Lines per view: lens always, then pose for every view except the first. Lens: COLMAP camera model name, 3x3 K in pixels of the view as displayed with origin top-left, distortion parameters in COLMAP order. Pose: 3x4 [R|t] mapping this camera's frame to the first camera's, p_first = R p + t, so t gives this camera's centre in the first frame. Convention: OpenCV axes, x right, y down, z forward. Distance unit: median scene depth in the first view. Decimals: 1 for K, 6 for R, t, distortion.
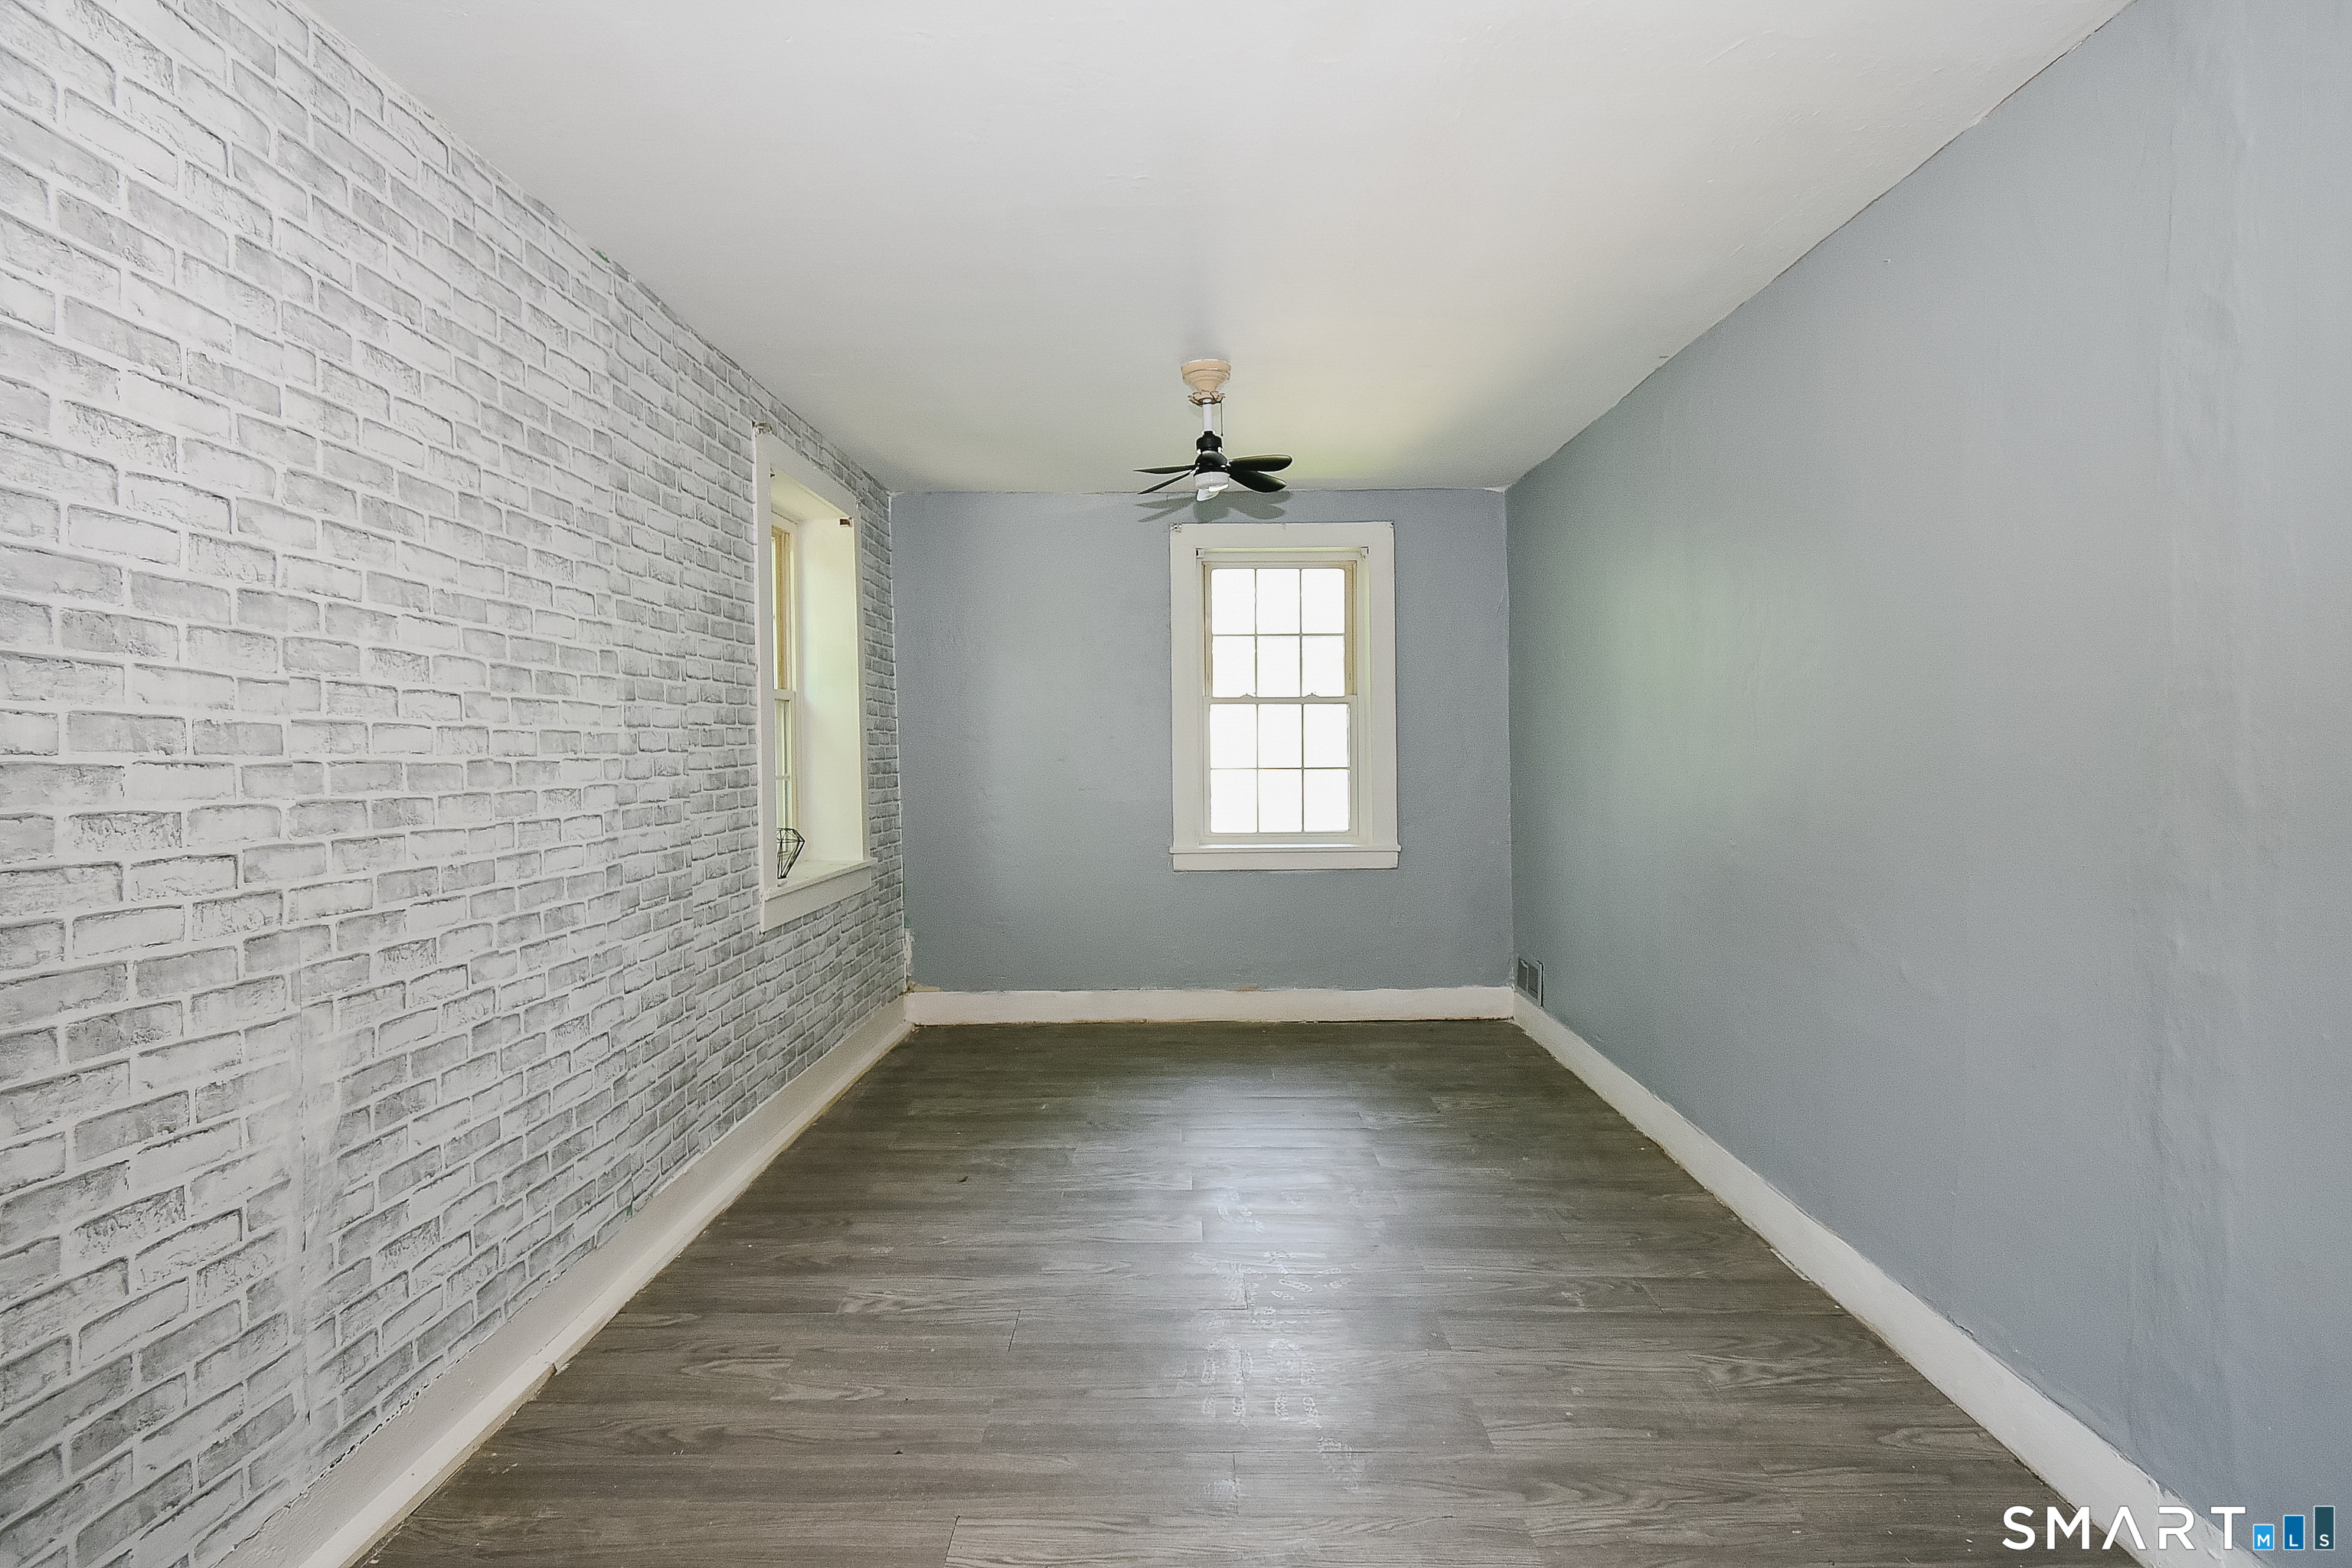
lens RADIAL K [[1065.9, 0, 1169.1], [0, 1065.9, 786.6], [0, 0, 1]] dist [0.001444, -0.000097]
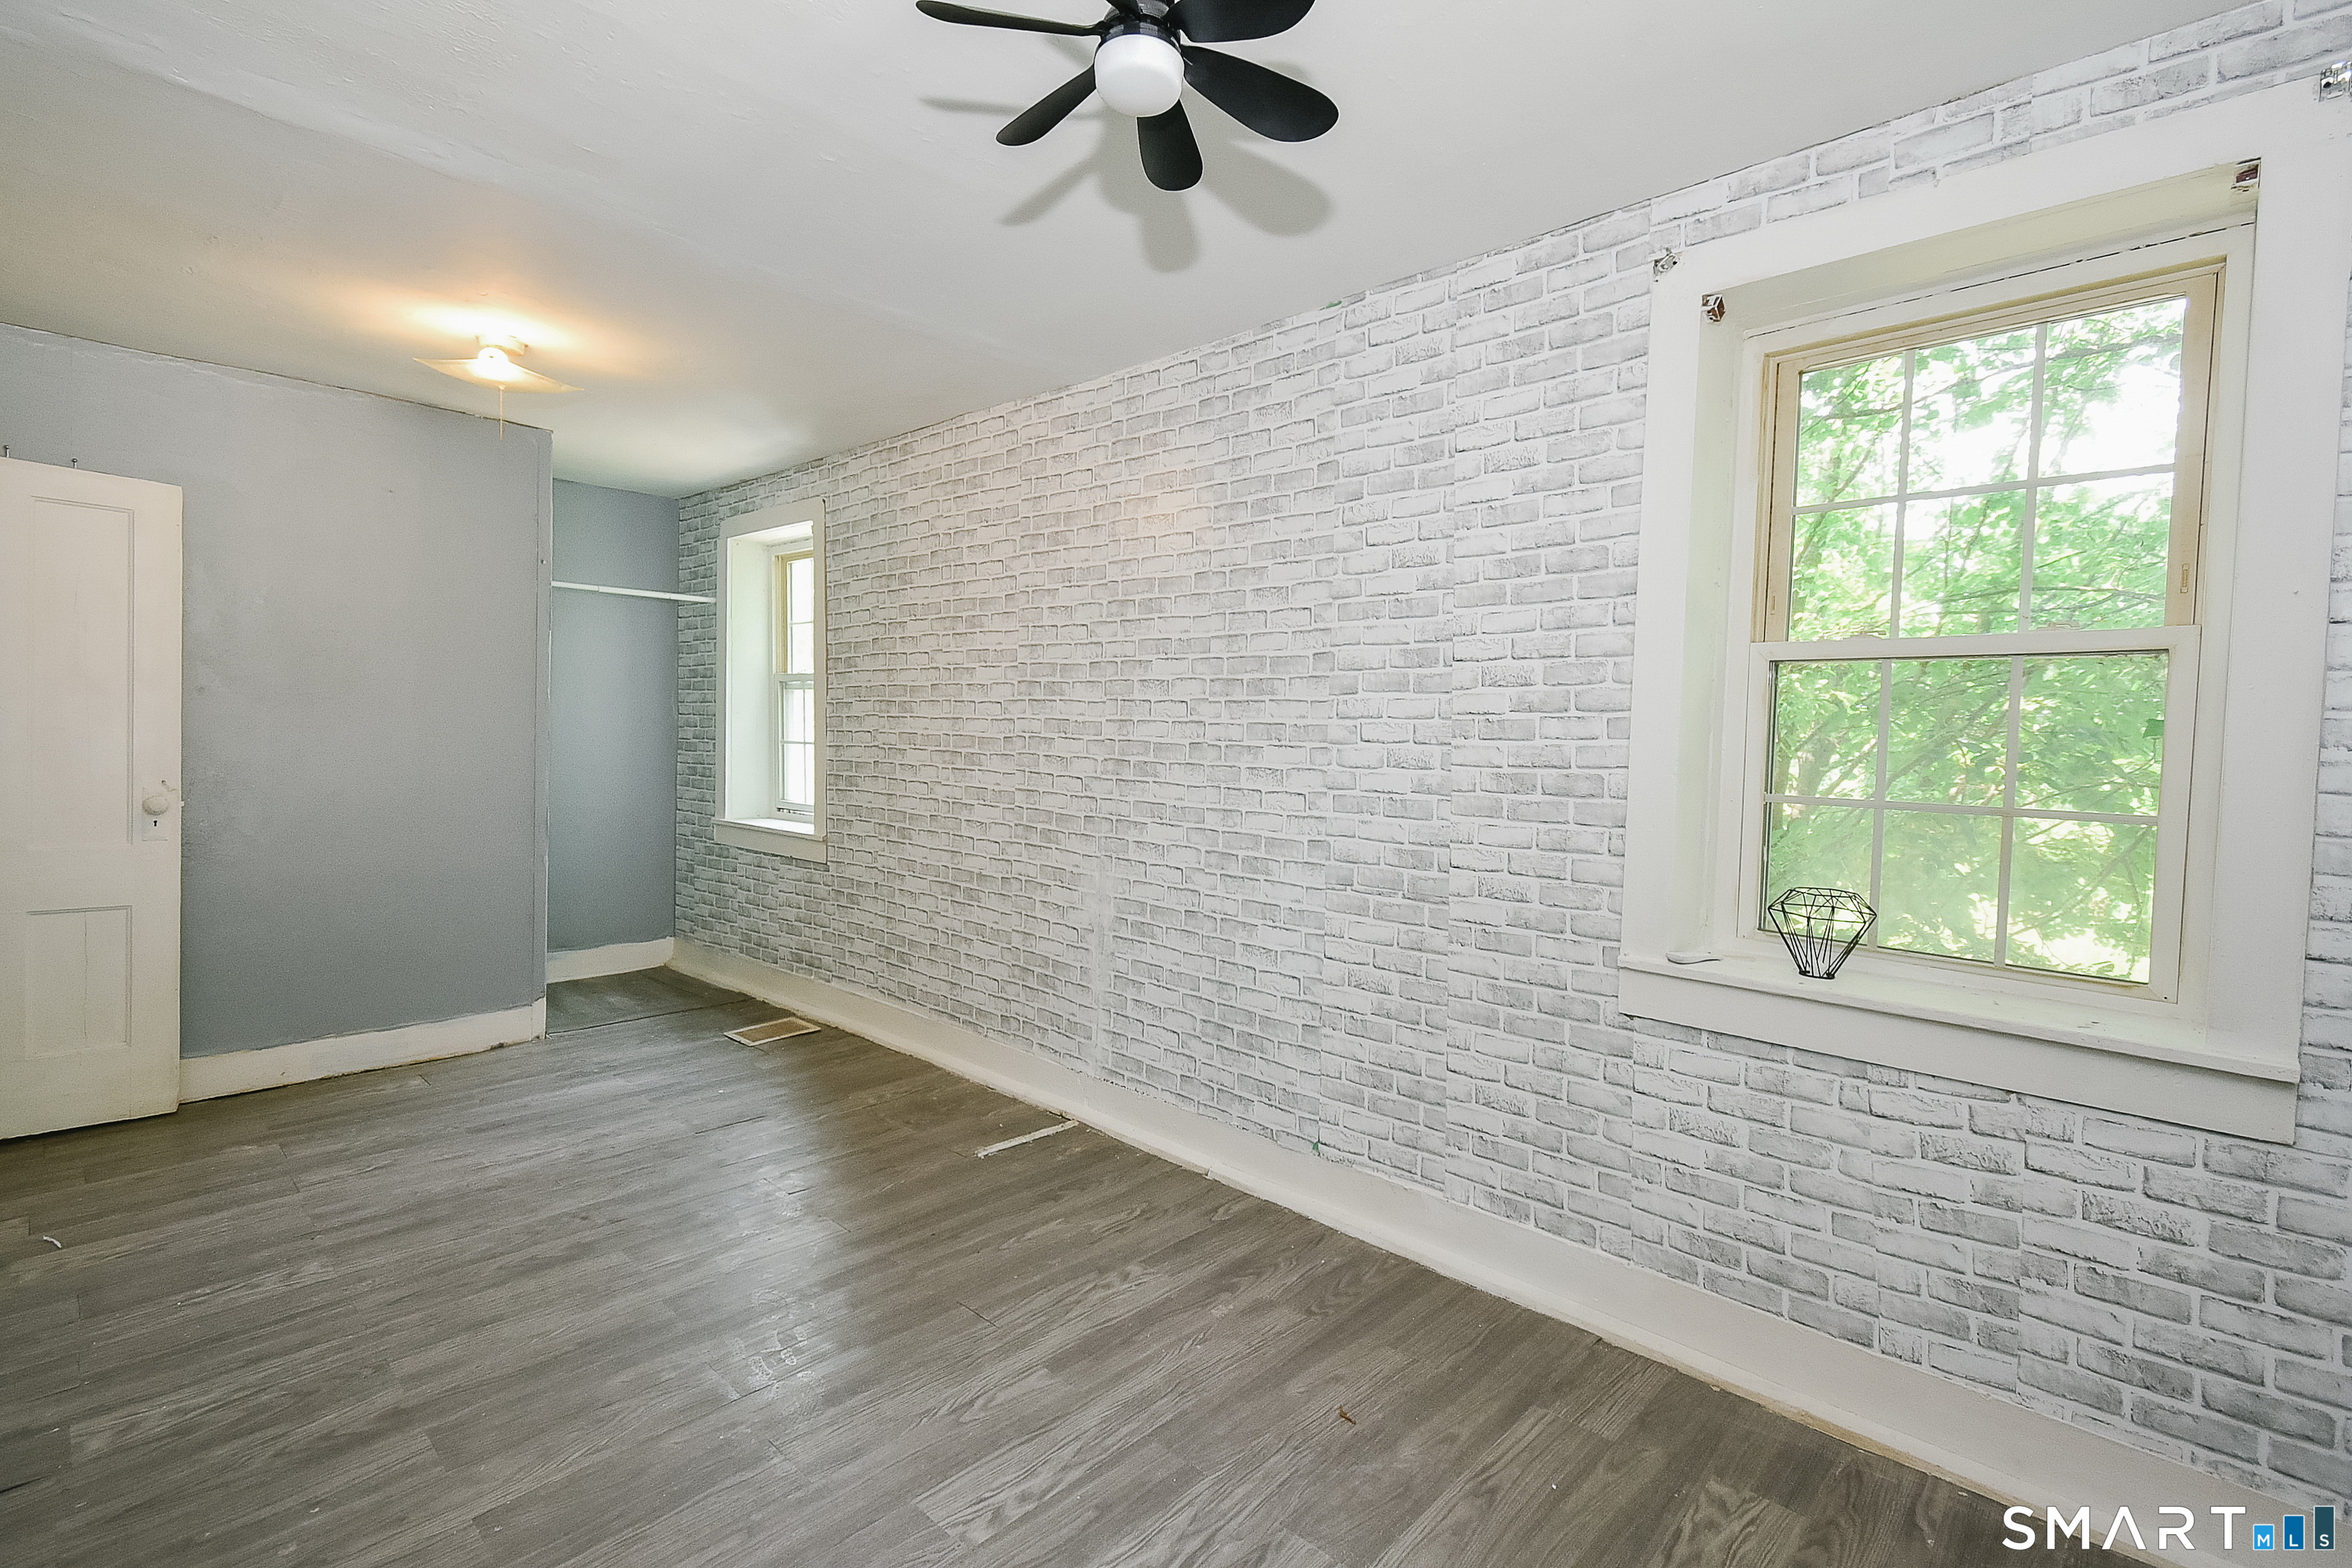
lens RADIAL K [[1065.9, 0, 1169.1], [0, 1065.9, 786.6], [0, 0, 1]] dist [0.001444, -0.000097]
pose [[-0.683053, 0.027942, -0.729834, 0.467339], [-0.044457, 0.995824, 0.079732, -0.075027], [0.729015, 0.086907, -0.678959, 1.836937]]
